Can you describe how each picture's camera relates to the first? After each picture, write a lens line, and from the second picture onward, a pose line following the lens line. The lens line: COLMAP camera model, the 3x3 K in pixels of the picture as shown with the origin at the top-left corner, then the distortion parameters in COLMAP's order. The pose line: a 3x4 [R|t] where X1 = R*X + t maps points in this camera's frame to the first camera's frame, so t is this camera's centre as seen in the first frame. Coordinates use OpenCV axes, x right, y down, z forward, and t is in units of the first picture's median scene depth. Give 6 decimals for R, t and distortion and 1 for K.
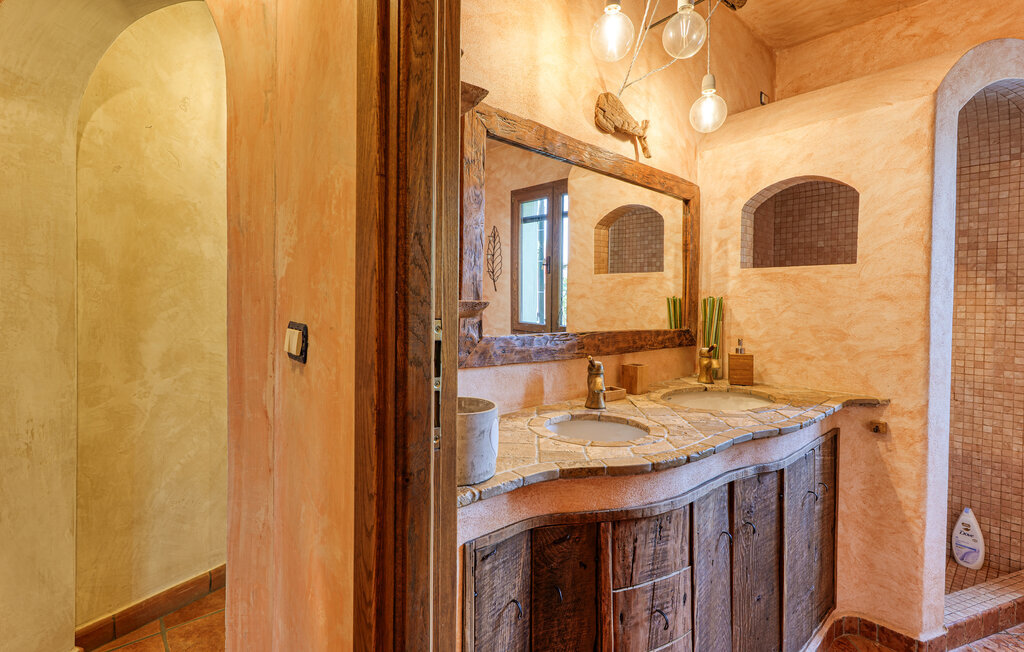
lens RADIAL K [[465.5, 0, 512.1], [0, 465.5, 306.2], [0, 0, 1]] dist [0.000073, -0.000109]
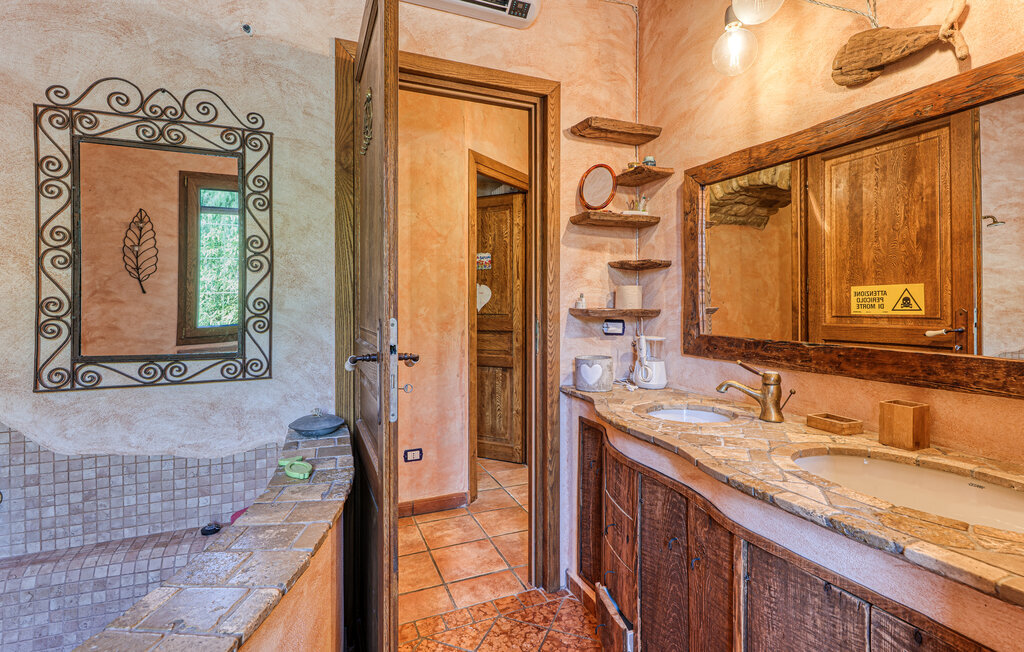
lens RADIAL K [[484.9, 0, 511.1], [0, 484.9, 307.0], [0, 0, 1]] dist [0.001119, 0.000408]
pose [[-0.320841, -0.007457, -0.947104, 1.219943], [-0.003592, 0.999971, -0.006656, -0.003830], [0.947126, 0.001266, -0.320859, 0.768170]]
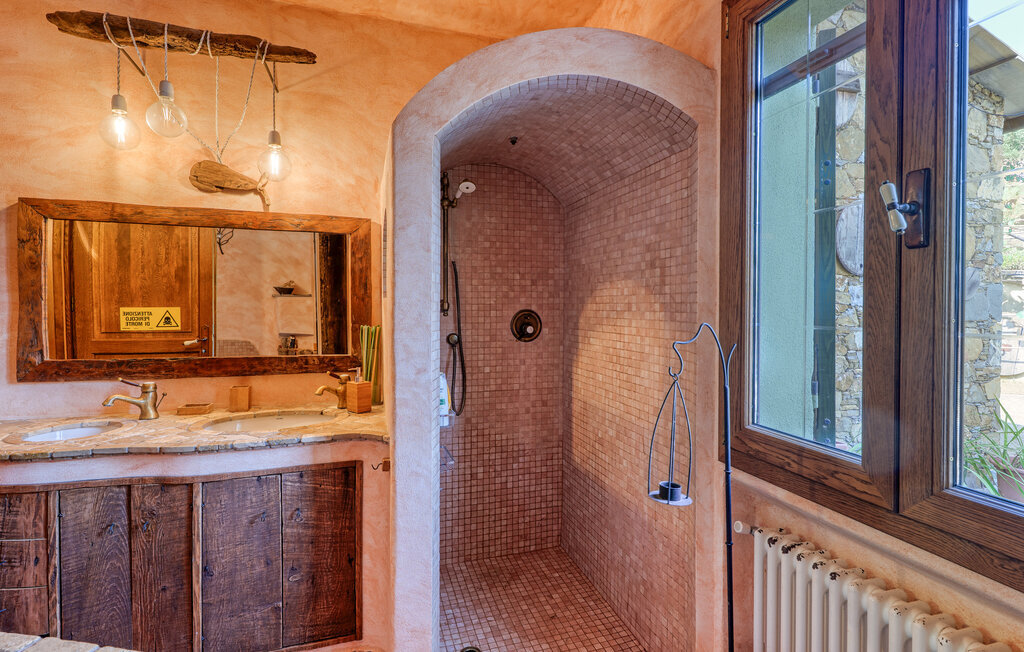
lens RADIAL K [[484.9, 0, 511.1], [0, 484.9, 307.0], [0, 0, 1]] dist [0.001119, 0.000408]
pose [[0.913356, -0.006921, -0.407103, 1.540896], [0.004122, 0.999961, -0.007753, -0.067861], [0.407141, 0.005403, 0.913349, 0.183171]]
